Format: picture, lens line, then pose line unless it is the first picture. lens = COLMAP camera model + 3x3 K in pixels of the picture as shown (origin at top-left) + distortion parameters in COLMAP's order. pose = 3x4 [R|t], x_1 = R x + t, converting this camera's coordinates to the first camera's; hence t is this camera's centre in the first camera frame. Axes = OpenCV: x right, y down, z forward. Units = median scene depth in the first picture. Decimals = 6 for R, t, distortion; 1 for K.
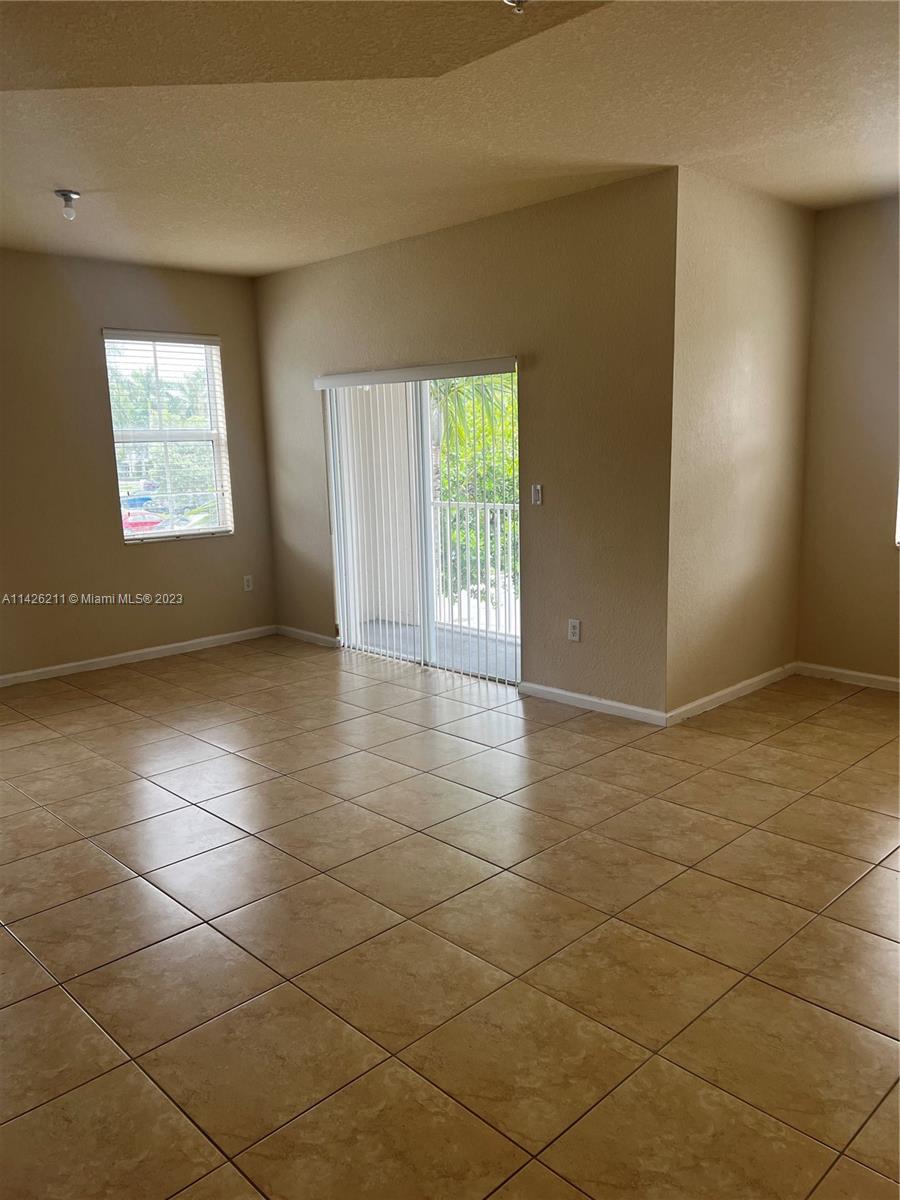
lens RADIAL K [[902.9, 0, 450.0], [0, 902.9, 600.0], [0, 0, 1]] dist [0.075529, -0.234400]
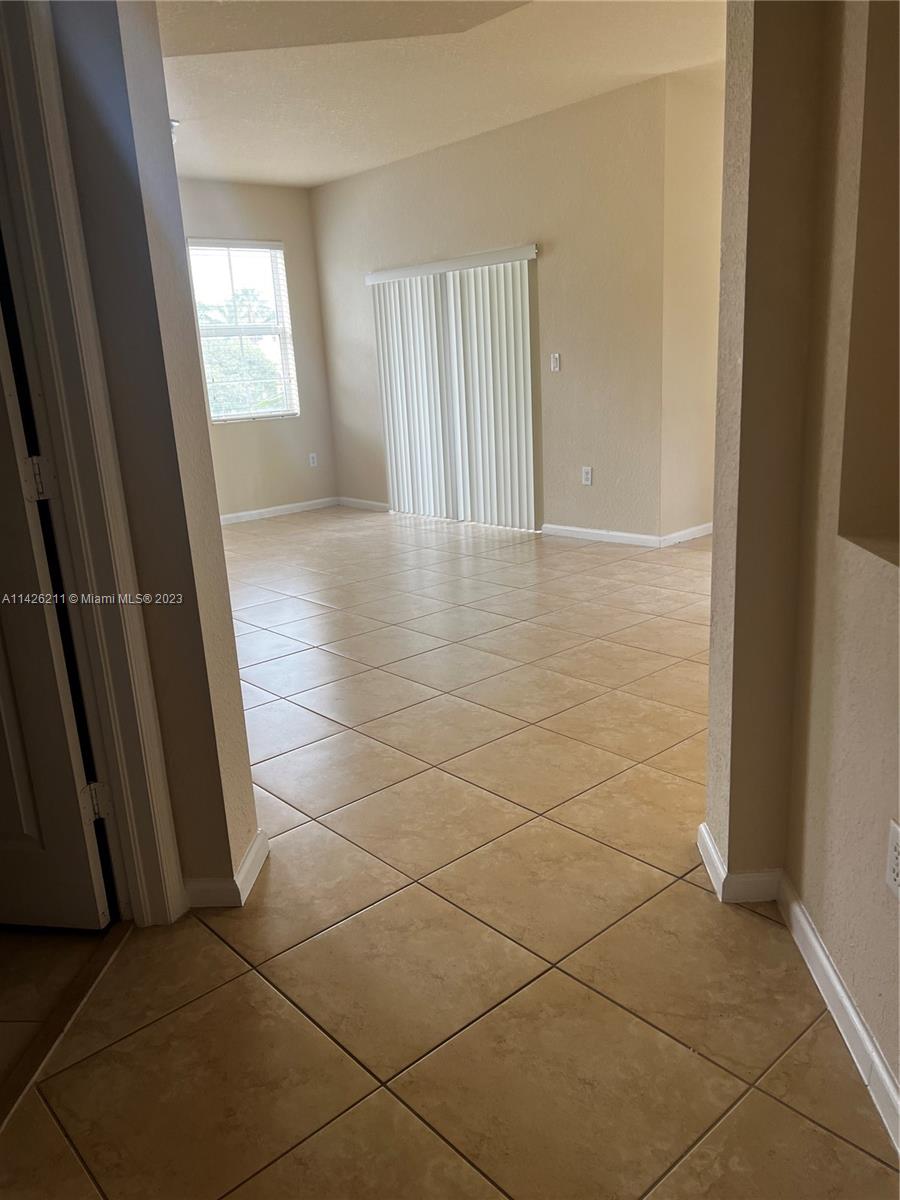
lens RADIAL K [[902.9, 0, 450.0], [0, 902.9, 600.0], [0, 0, 1]] dist [0.075529, -0.234400]
pose [[0.998620, -0.017023, -0.049683, 0.008686], [0.021275, 0.996038, 0.086350, 0.072439], [0.048016, -0.087288, 0.995025, -0.187512]]
